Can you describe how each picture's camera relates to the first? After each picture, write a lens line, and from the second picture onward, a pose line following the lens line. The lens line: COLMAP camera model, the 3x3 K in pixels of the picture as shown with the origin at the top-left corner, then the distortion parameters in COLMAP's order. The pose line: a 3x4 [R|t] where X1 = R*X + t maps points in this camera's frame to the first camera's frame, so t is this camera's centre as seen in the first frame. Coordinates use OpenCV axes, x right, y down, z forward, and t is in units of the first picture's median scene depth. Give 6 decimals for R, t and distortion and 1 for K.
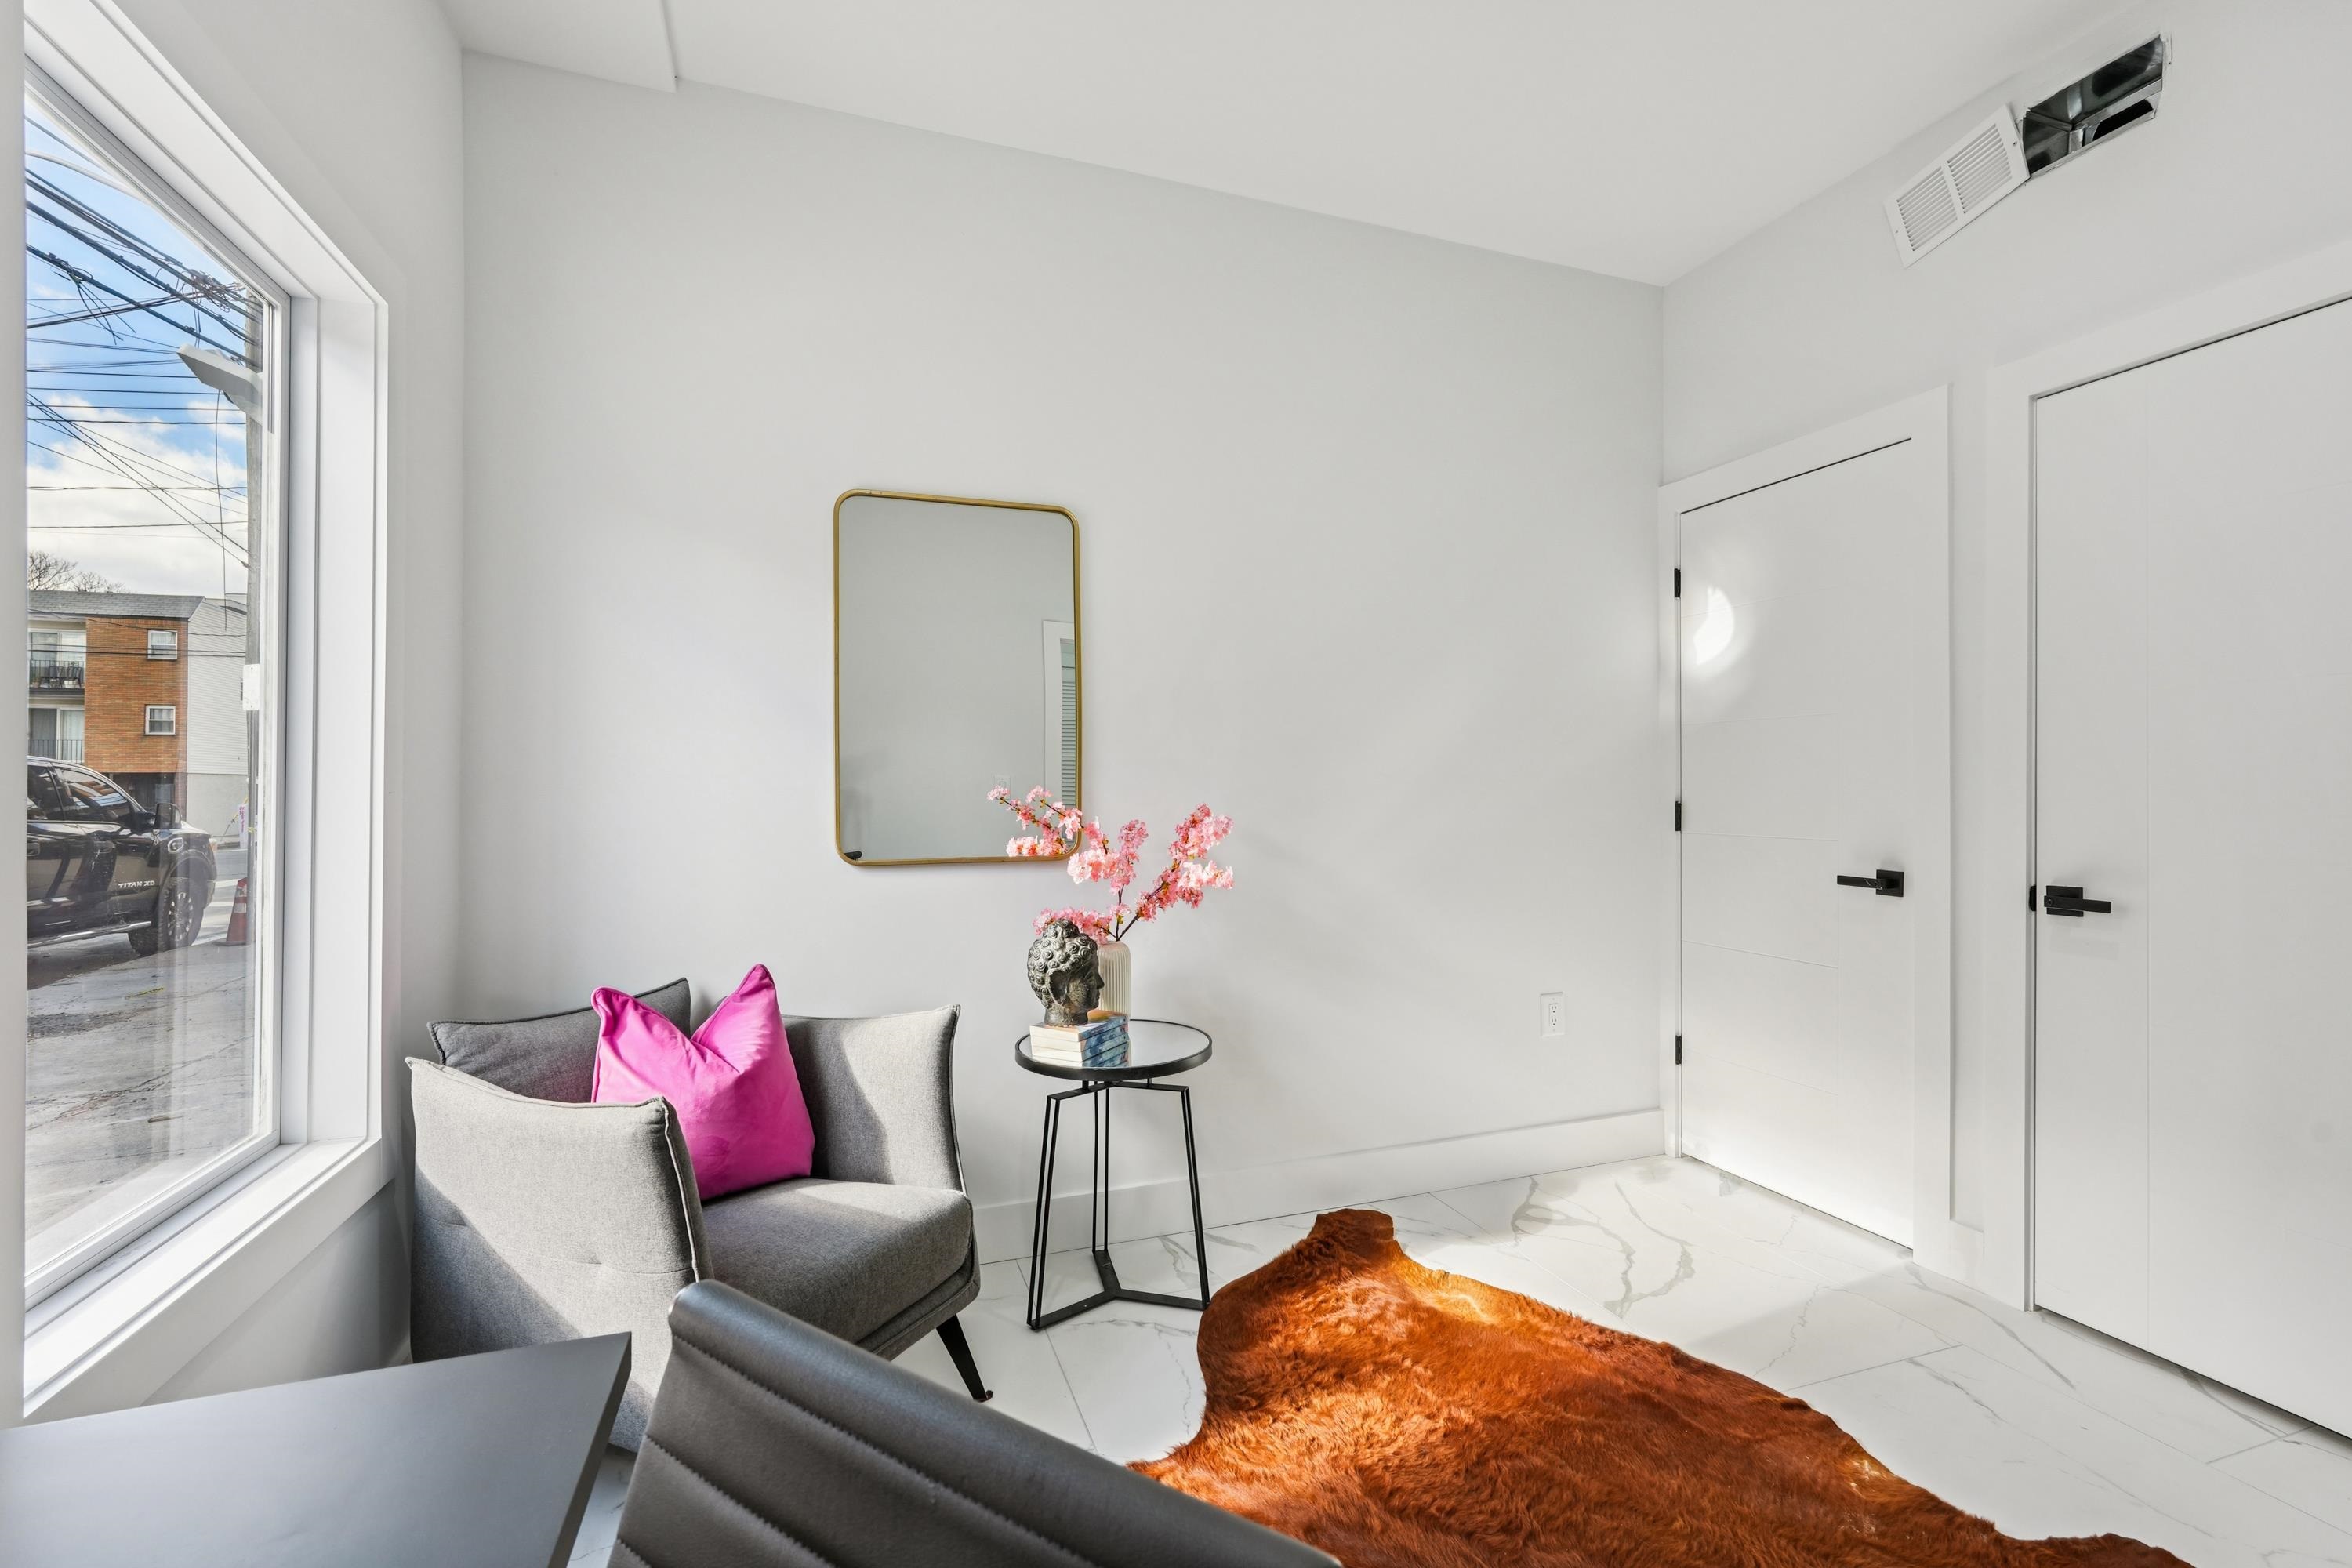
lens RADIAL K [[1038.4, 0, 1180.0], [0, 1038.4, 782.6], [0, 0, 1]] dist [-0.014714, 0.006718]
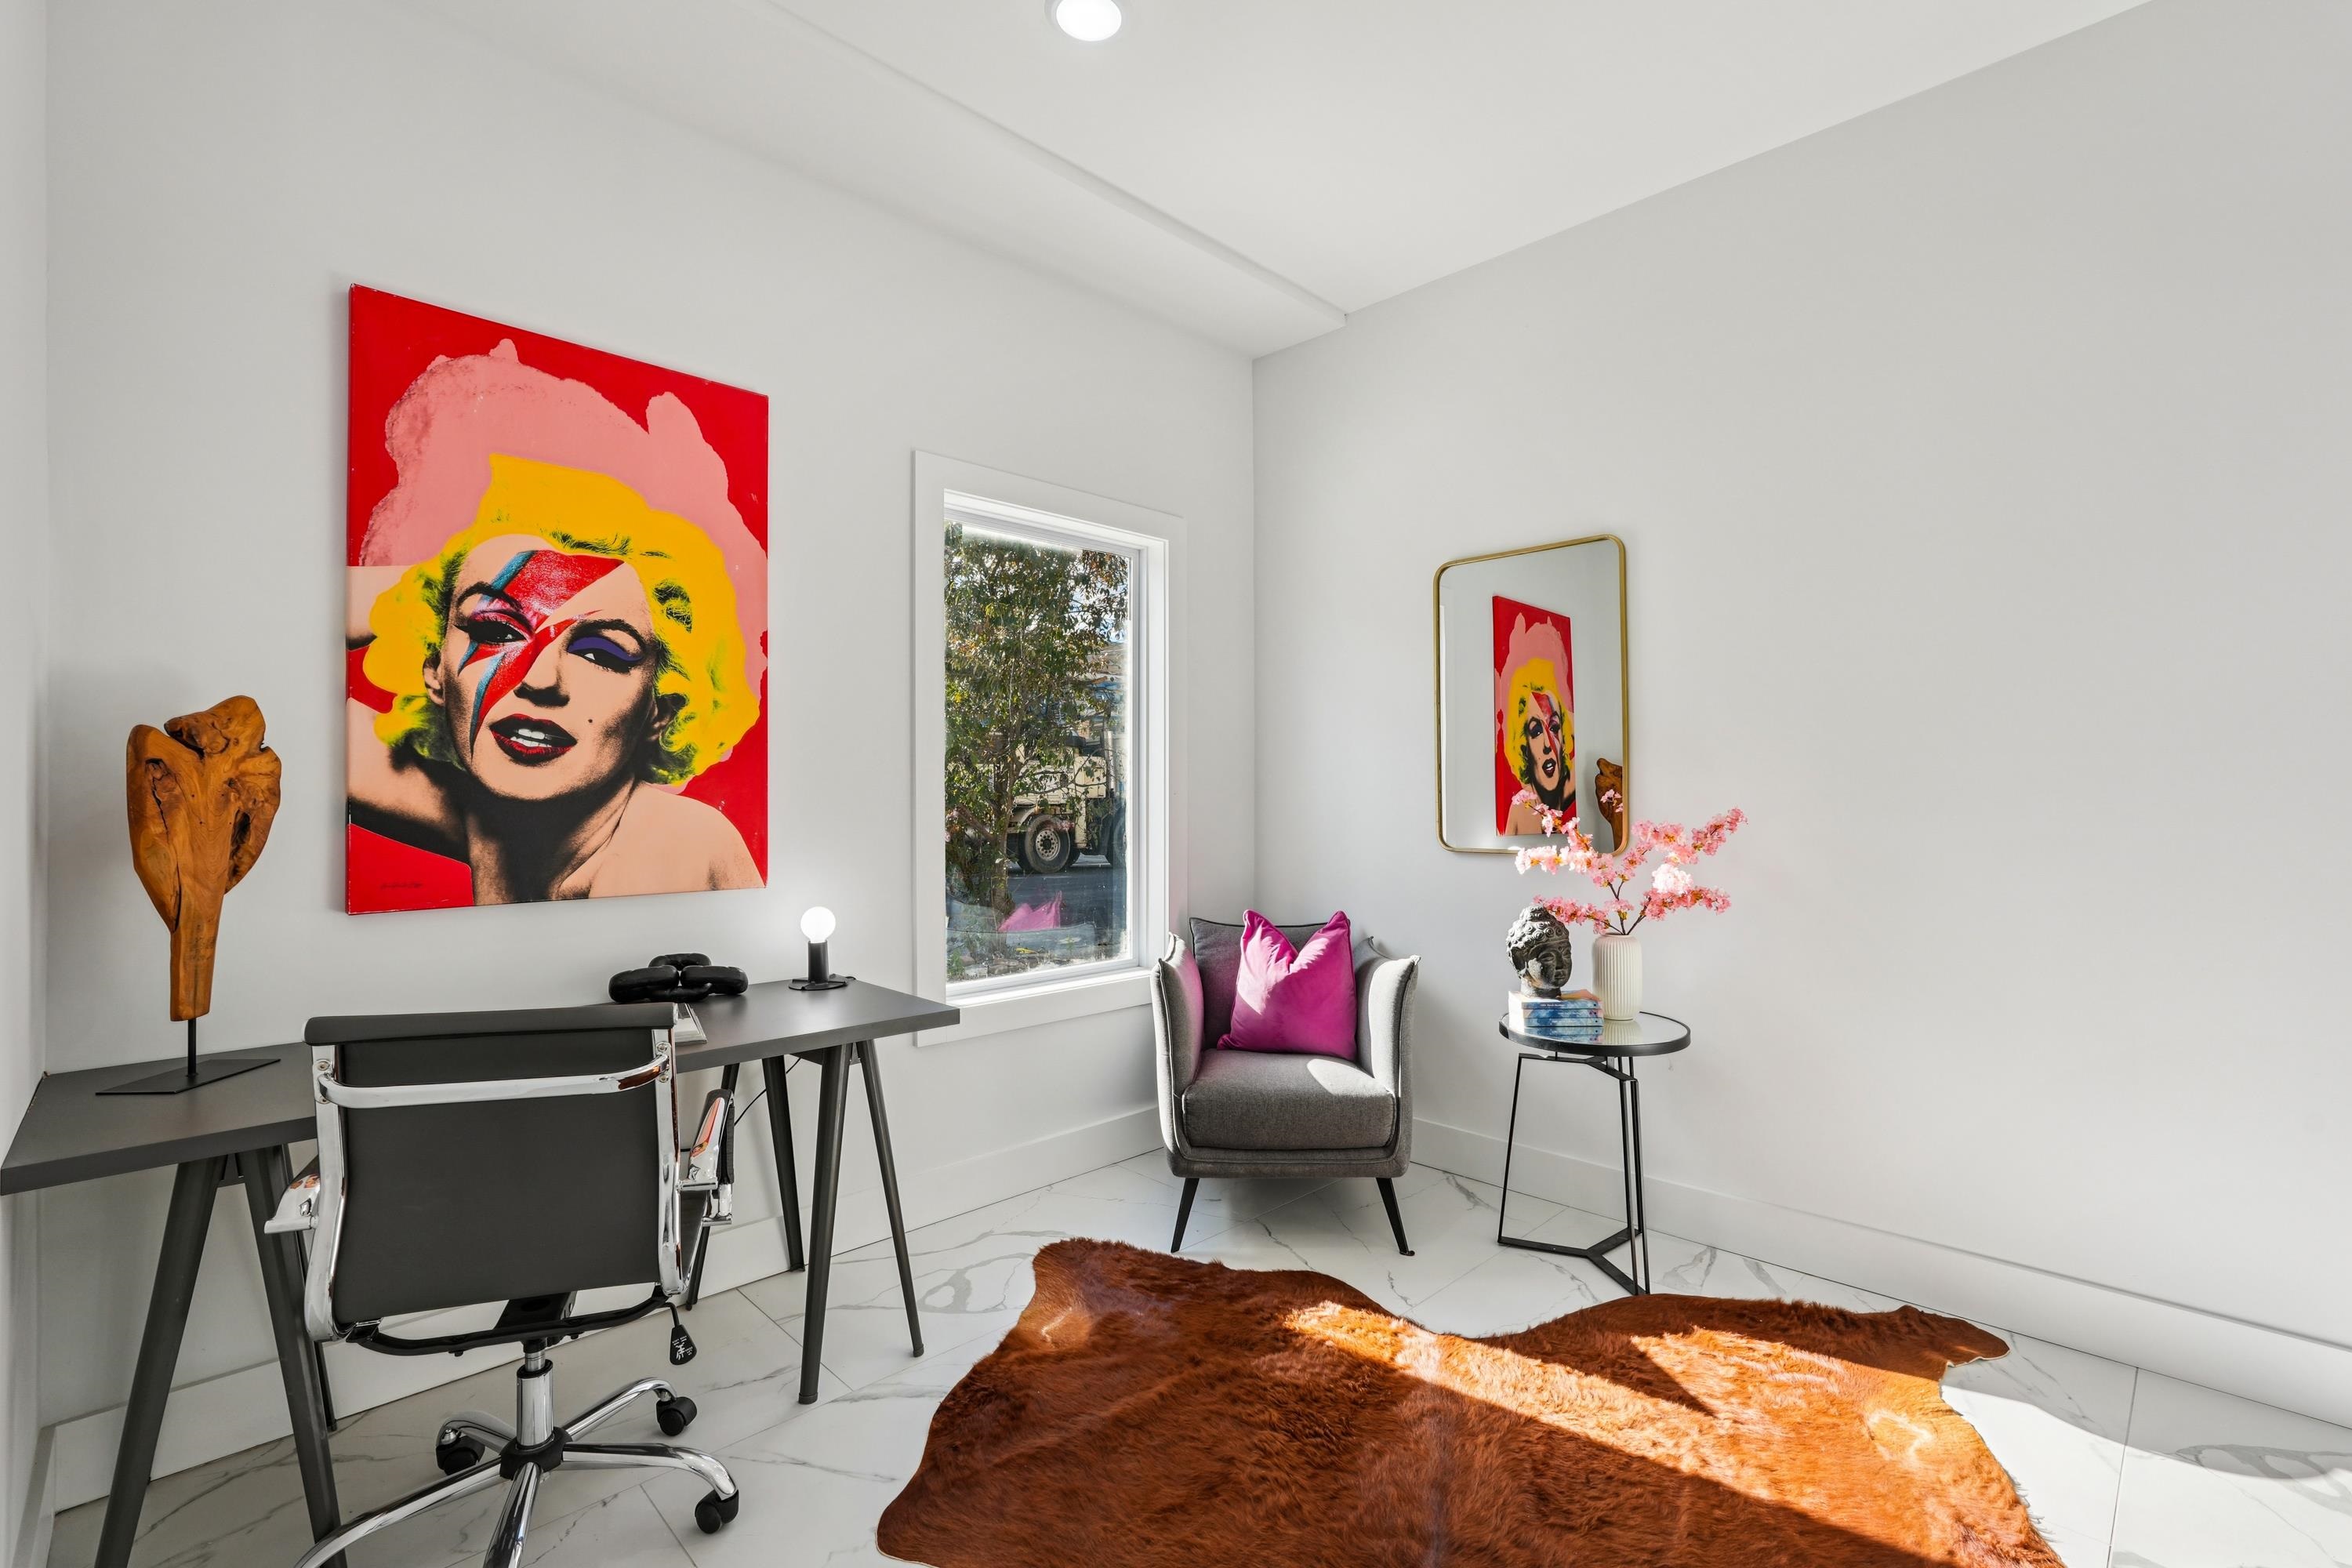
lens RADIAL K [[1038.4, 0, 1177.6], [0, 1038.4, 781.0], [0, 0, 1]] dist [-0.014714, 0.006718]
pose [[0.424373, -0.006580, -0.905464, 0.775041], [0.010247, 0.999944, -0.002464, -0.007713], [0.905429, -0.008232, 0.424417, 0.153002]]
